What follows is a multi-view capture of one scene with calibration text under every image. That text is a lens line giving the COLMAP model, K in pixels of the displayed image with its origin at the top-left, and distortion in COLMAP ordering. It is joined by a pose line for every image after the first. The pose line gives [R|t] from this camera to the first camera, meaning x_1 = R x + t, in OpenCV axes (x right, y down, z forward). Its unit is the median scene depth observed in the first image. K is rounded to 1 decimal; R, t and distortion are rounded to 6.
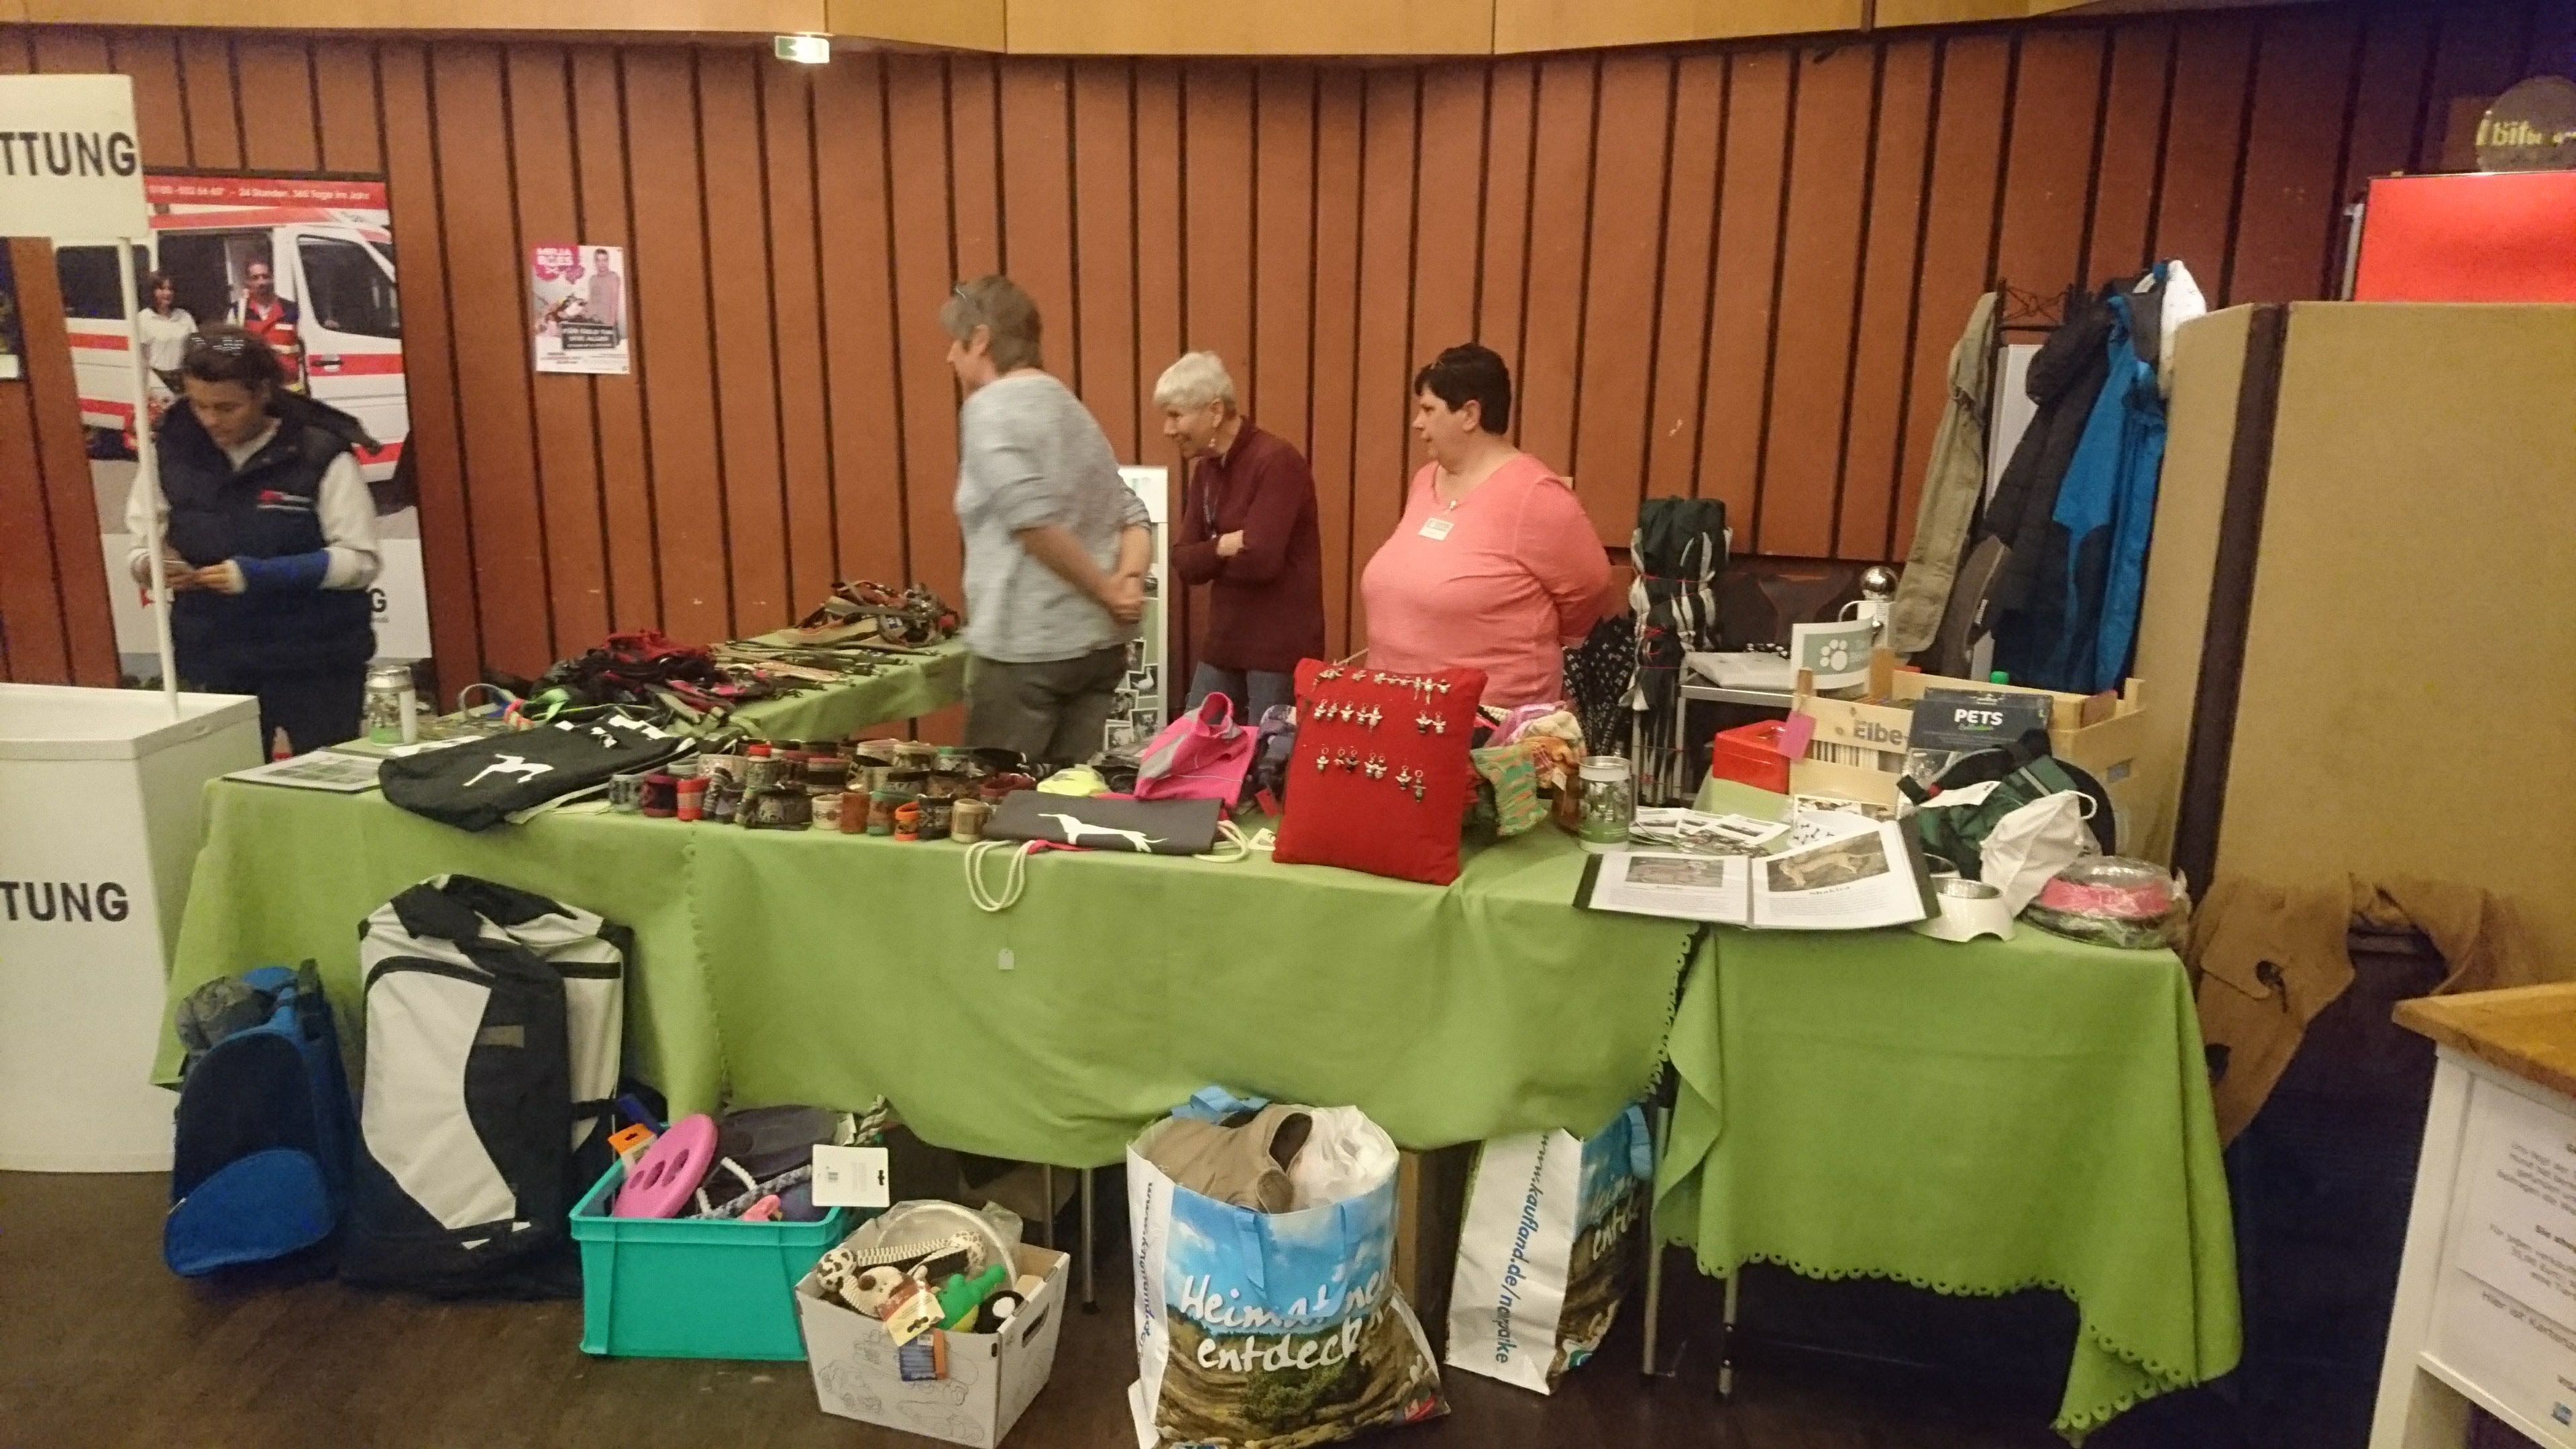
lens RADIAL K [[1629.5, 0, 1230.2], [0, 1629.5, 735.8], [0, 0, 1]] dist [0.035112, -0.042121]
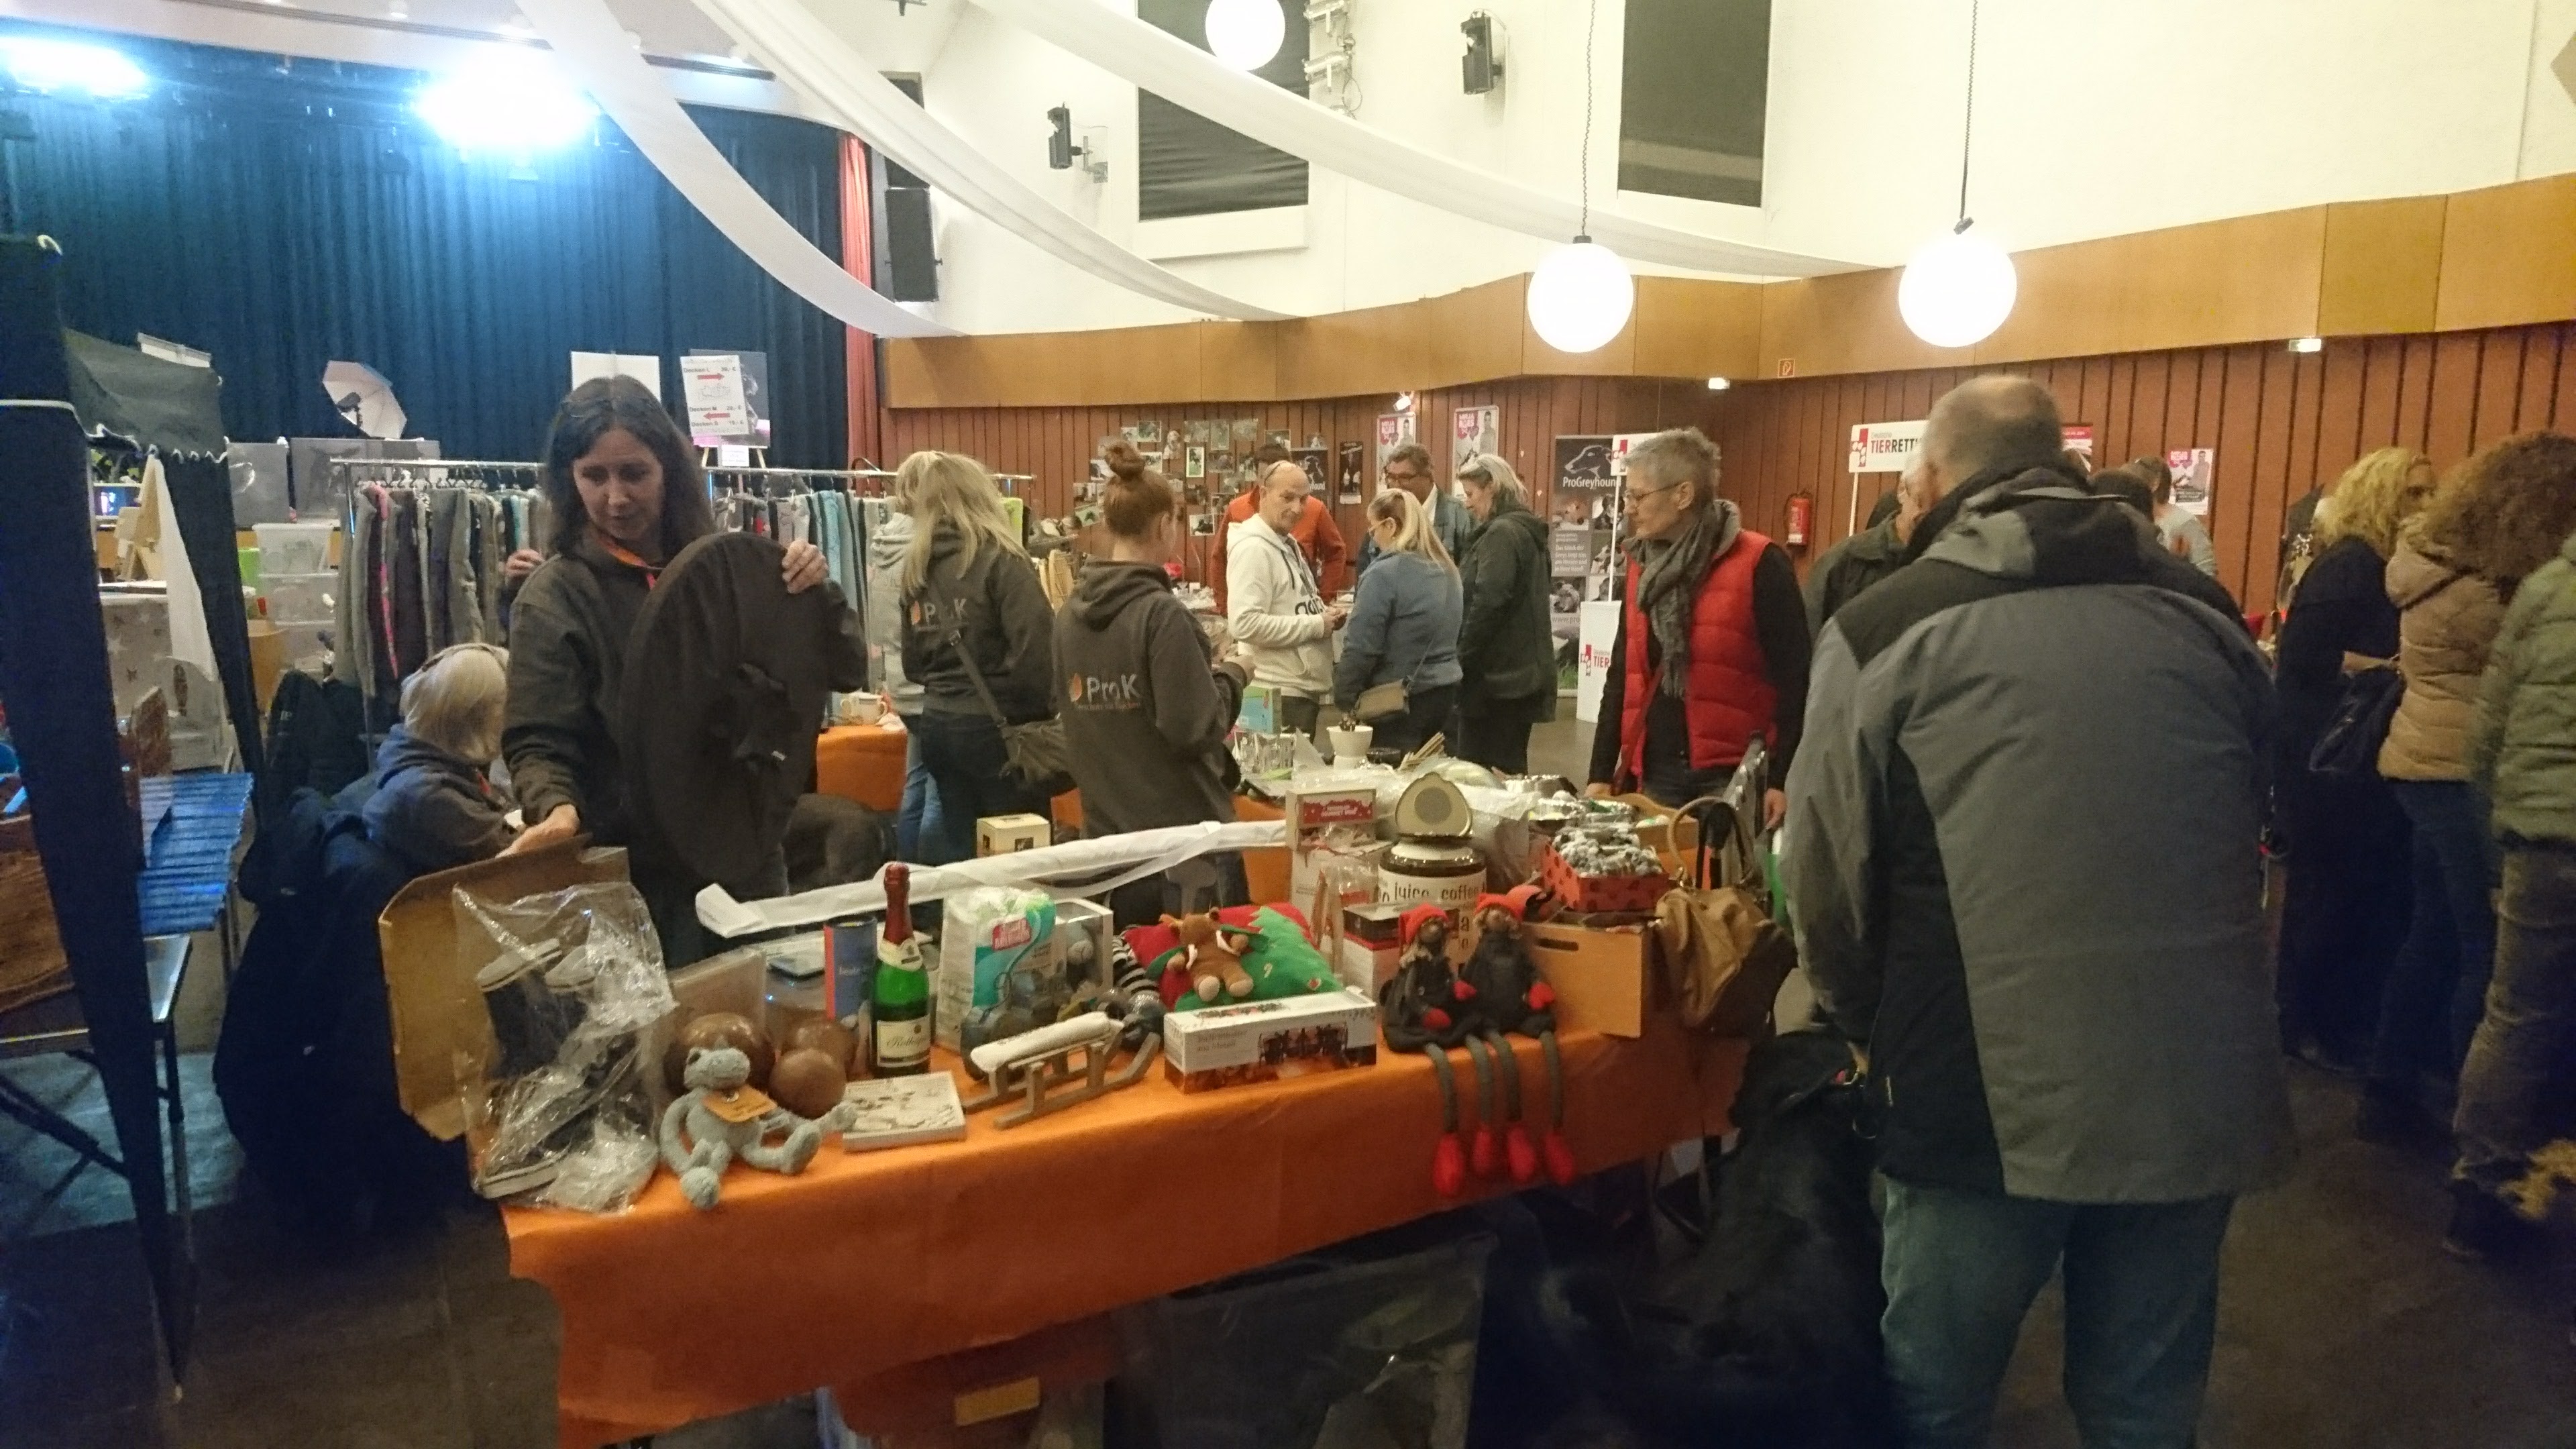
lens RADIAL K [[1629.5, 0, 1261.0], [0, 1629.5, 785.9], [0, 0, 1]] dist [0.035112, -0.042121]
pose [[0.453476, 0.139938, -0.880214, 0.945430], [-0.193939, 0.979426, 0.055795, 0.213233], [0.869912, 0.145406, 0.471286, -0.885647]]
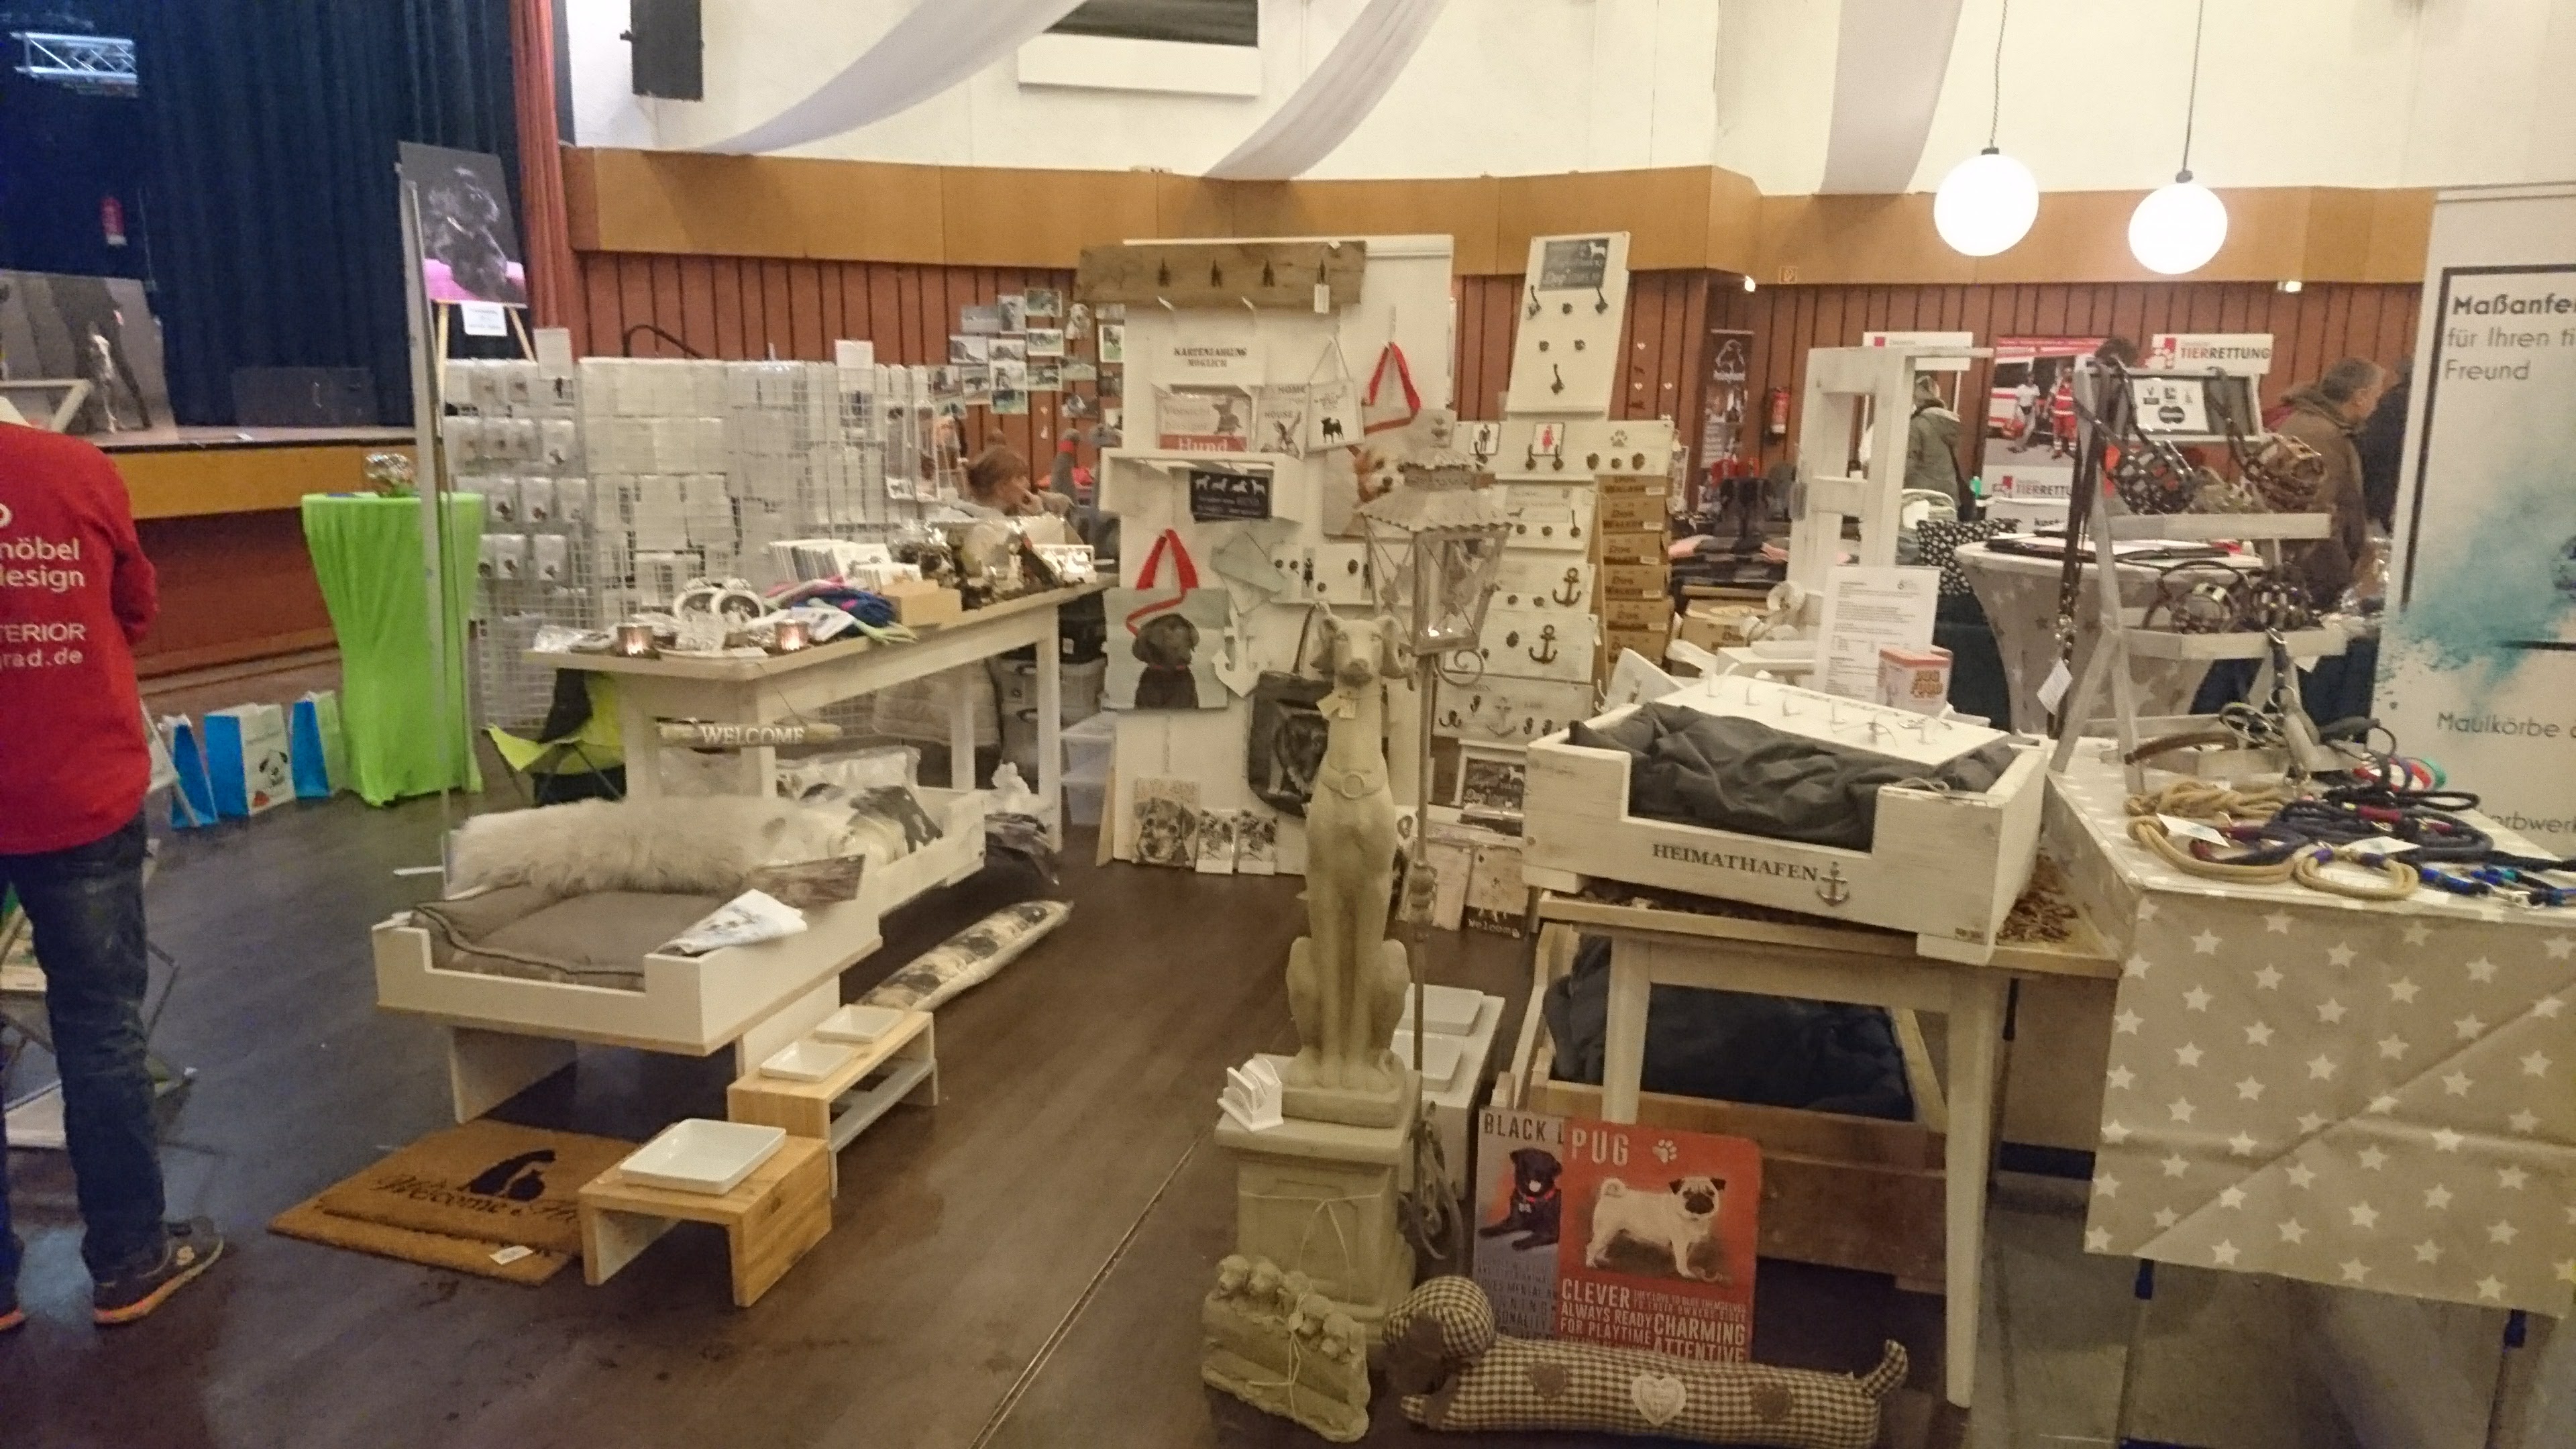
lens RADIAL K [[1629.5, 0, 1268.2], [0, 1629.5, 735.6], [0, 0, 1]] dist [0.035112, -0.042121]
pose [[0.955098, 0.054926, -0.291154, -1.041455], [-0.059389, 0.998214, -0.006506, 0.437010], [0.290277, 0.023506, 0.956654, -2.056373]]
